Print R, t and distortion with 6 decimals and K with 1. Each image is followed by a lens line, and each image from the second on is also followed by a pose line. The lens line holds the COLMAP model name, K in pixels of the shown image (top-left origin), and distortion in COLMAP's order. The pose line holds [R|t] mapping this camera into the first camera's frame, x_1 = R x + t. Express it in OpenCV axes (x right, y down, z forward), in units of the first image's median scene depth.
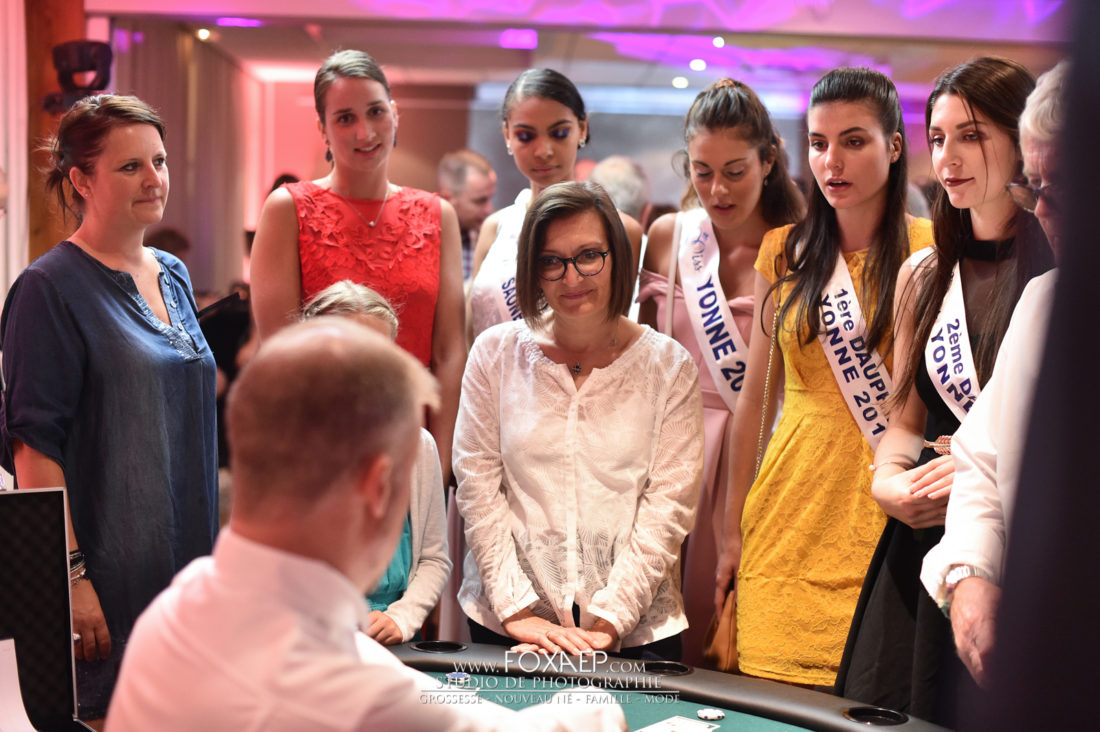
lens RADIAL K [[1566.7, 0, 550.0], [0, 1566.7, 366.0], [0, 0, 1]] dist [0.039186, 0.051009]
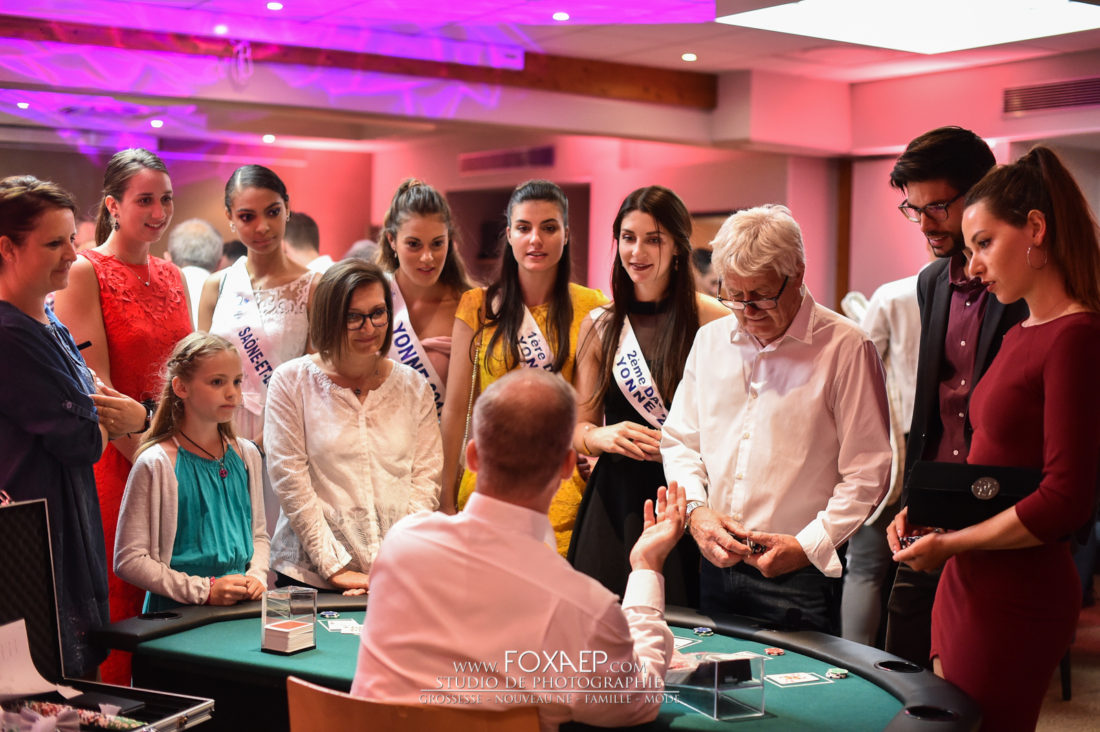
lens RADIAL K [[1566.7, 0, 550.0], [0, 1566.7, 366.0], [0, 0, 1]] dist [0.039186, 0.051009]
pose [[0.828591, -0.022492, 0.559402, -0.629114], [0.034479, 0.999346, -0.010889, 0.000228], [-0.558791, 0.028311, 0.828825, -0.252132]]
